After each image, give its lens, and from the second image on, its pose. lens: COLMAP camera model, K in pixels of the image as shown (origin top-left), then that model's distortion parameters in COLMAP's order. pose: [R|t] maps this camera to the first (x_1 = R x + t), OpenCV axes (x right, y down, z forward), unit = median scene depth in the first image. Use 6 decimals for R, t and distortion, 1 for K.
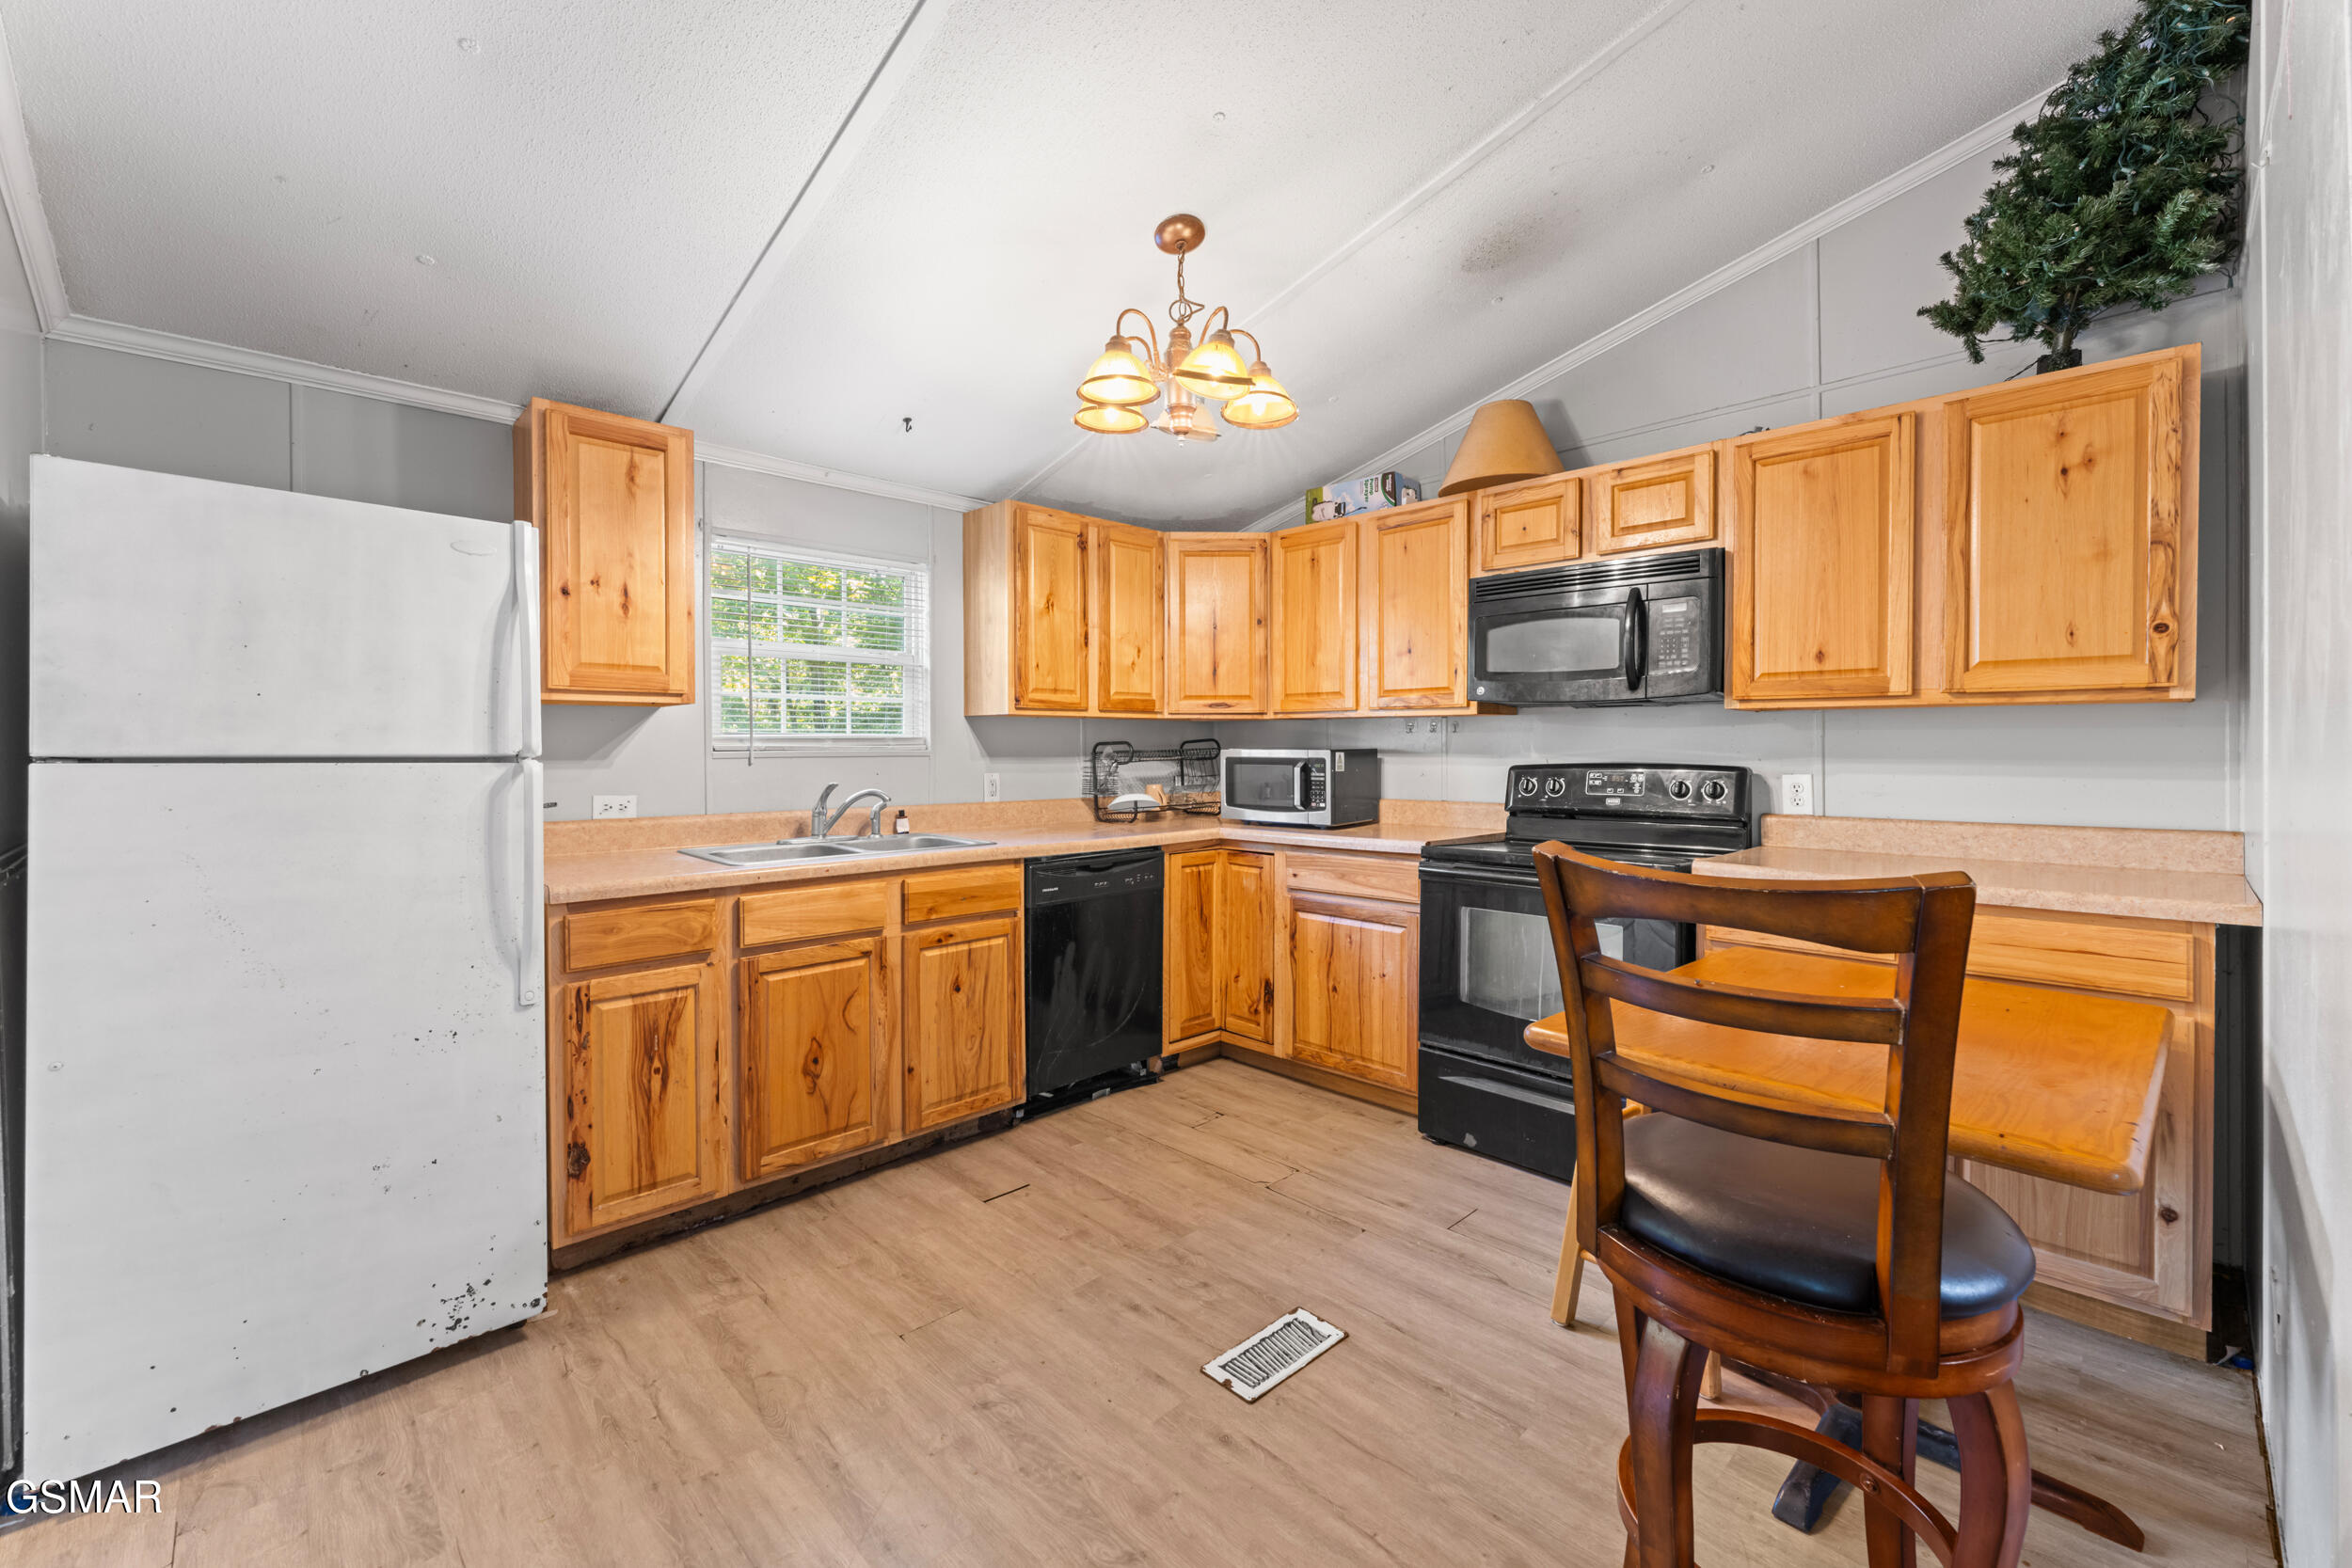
lens RADIAL K [[961.6, 0, 1174.4], [0, 961.6, 766.7], [0, 0, 1]] dist [-0.002430, -0.000064]
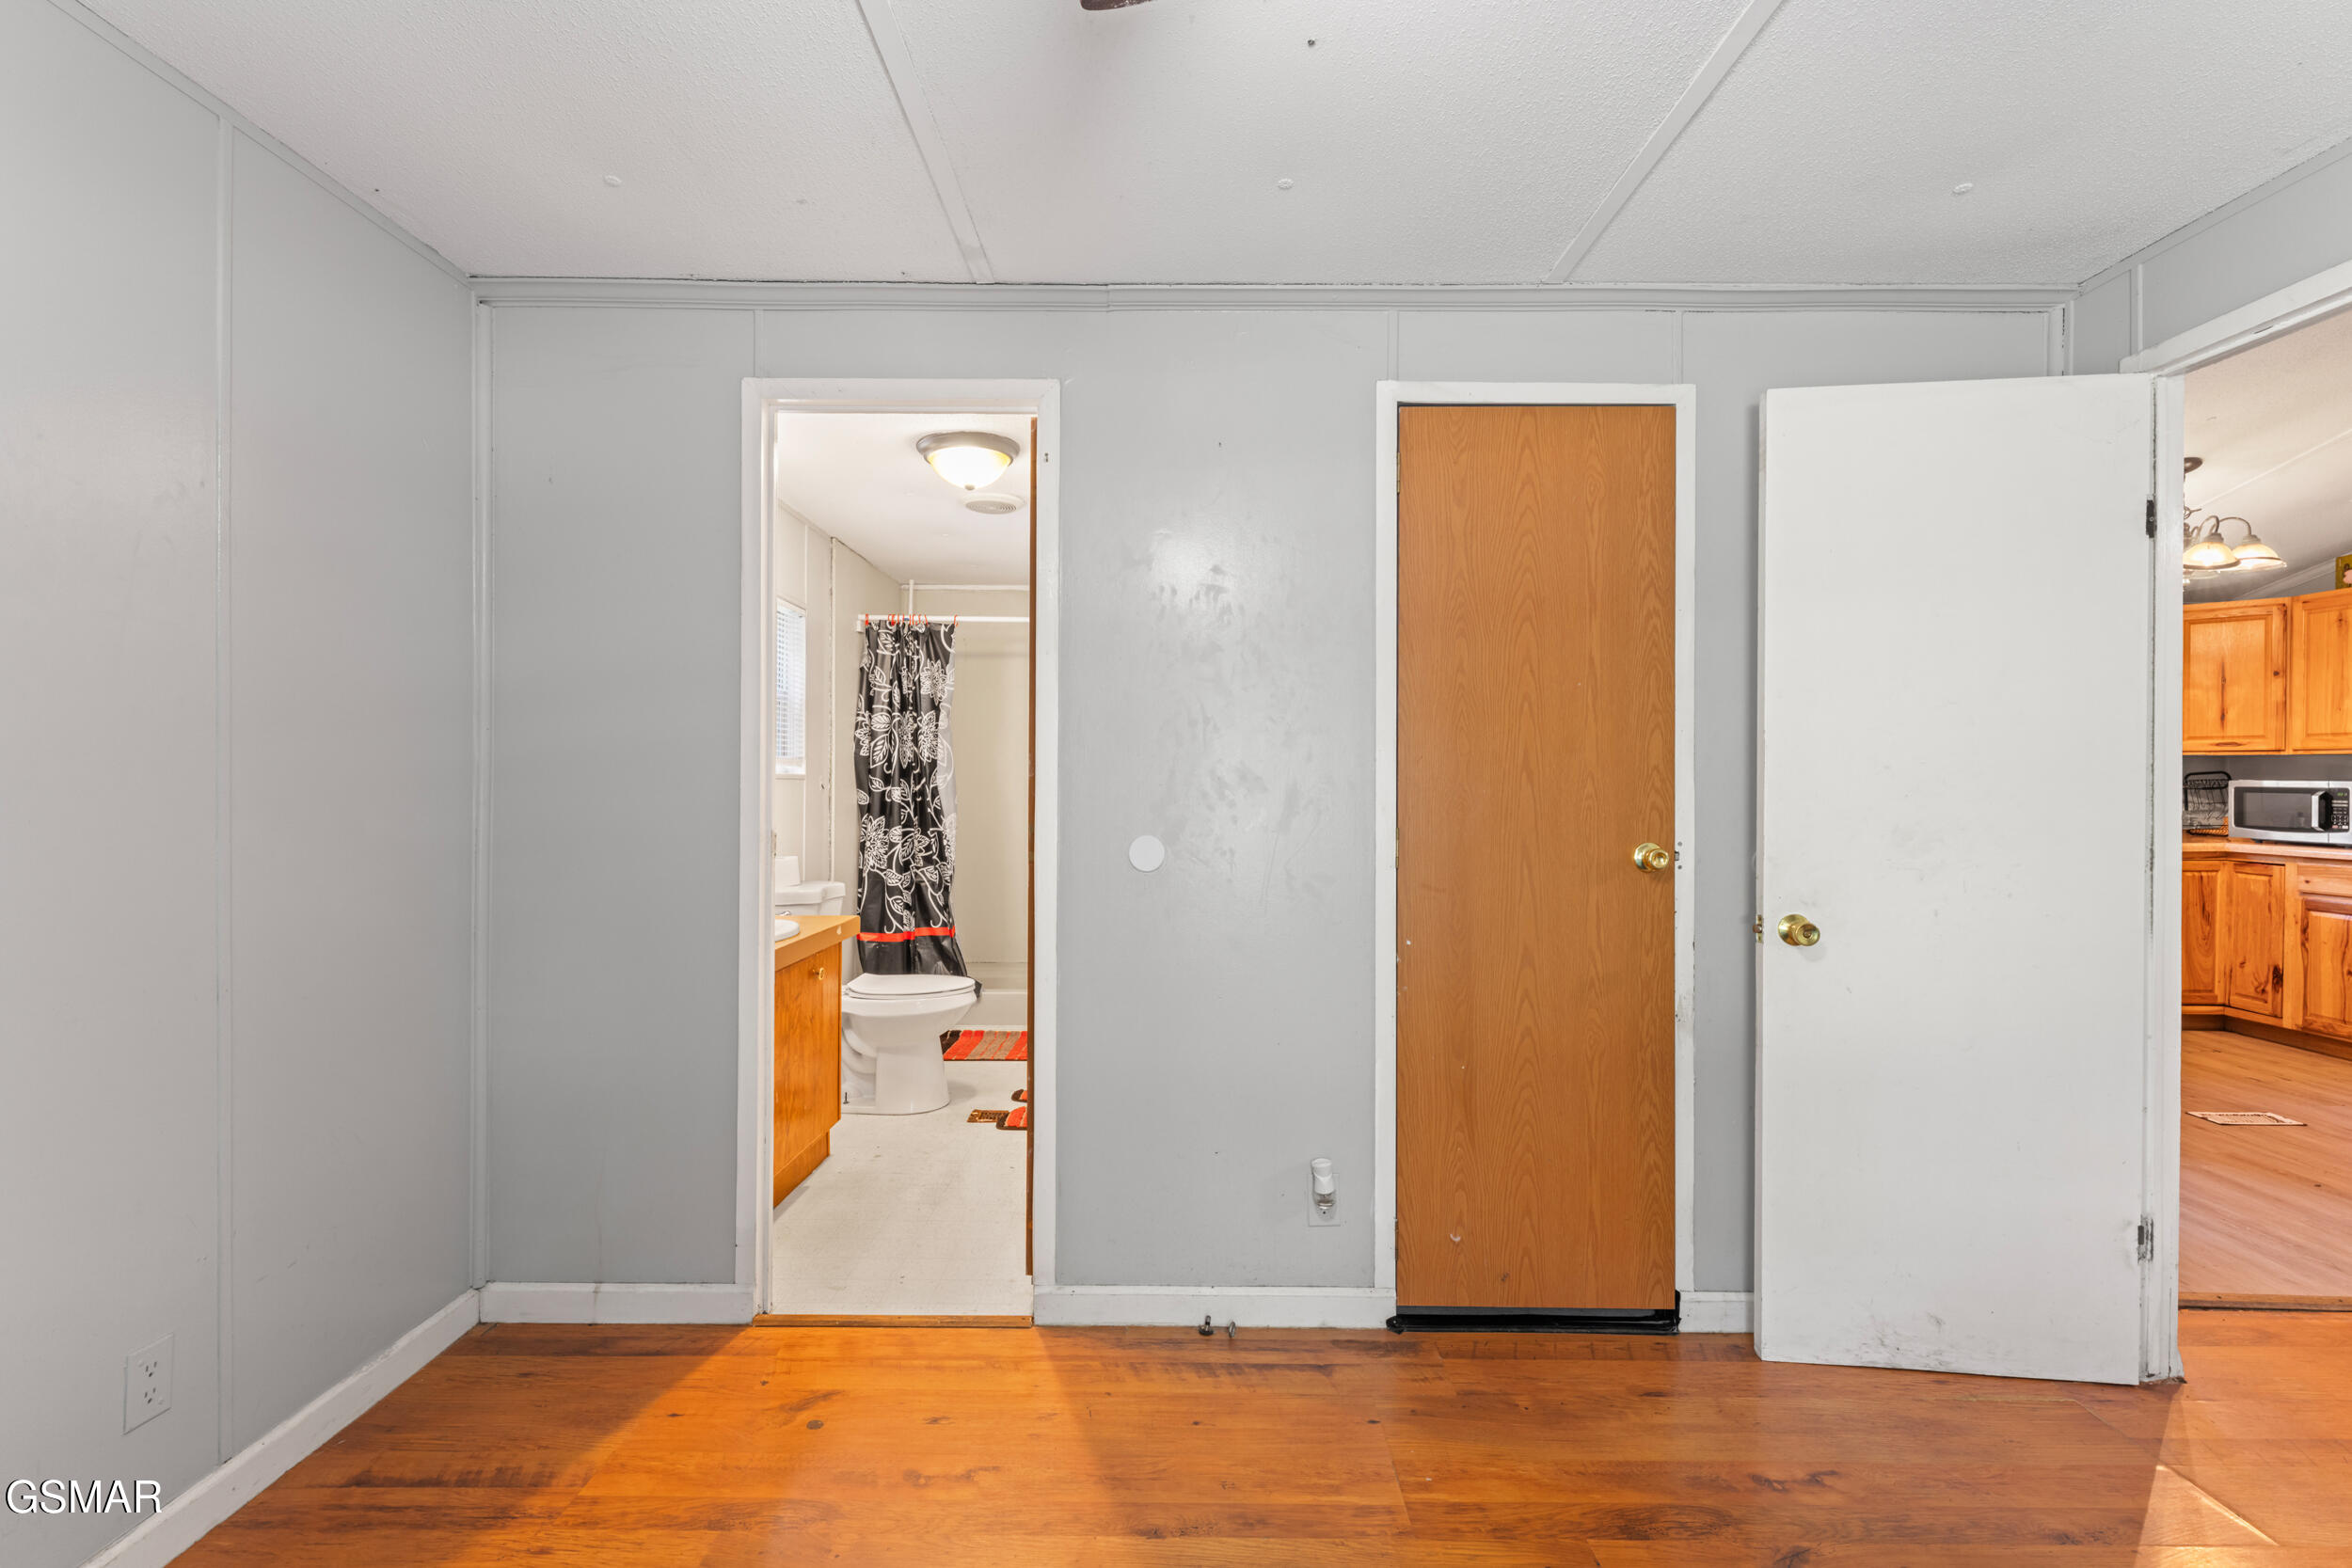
lens RADIAL K [[1041.8, 0, 1175.3], [0, 1041.8, 788.1], [0, 0, 1]] dist [-0.002235, -0.000171]
pose [[0.714976, 0.009228, -0.699089, 0.015419], [-0.014865, 0.999887, -0.002005, 0.014898], [0.698991, 0.011825, 0.715032, -0.930232]]
